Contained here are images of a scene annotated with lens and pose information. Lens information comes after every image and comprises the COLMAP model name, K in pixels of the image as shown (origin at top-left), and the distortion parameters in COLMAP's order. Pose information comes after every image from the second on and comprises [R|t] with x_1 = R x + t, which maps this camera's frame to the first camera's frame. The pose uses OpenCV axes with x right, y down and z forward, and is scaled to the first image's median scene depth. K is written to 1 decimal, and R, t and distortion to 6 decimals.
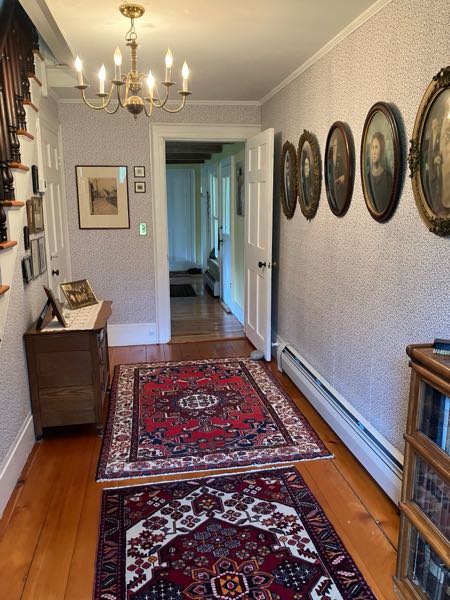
lens RADIAL K [[490.9, 0, 220.2], [0, 490.9, 300.0], [0, 0, 1]] dist [0.003109, -0.010457]
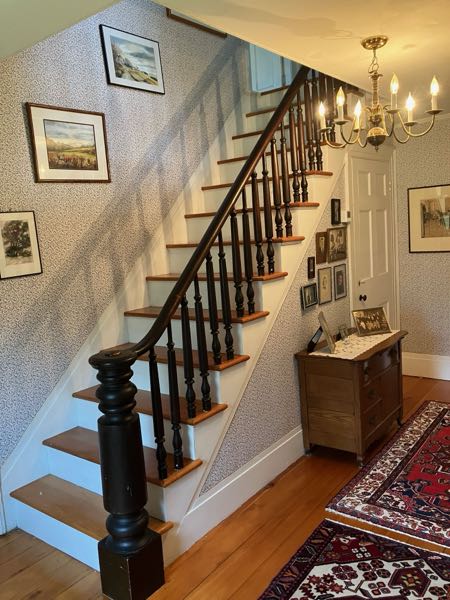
lens RADIAL K [[490.9, 0, 220.2], [0, 490.9, 300.0], [0, 0, 1]] dist [0.003109, -0.010457]
pose [[0.678483, 0.062970, -0.731912, 0.301448], [-0.080578, 0.996687, 0.011054, -0.054245], [0.730183, 0.051476, 0.681310, 0.115668]]
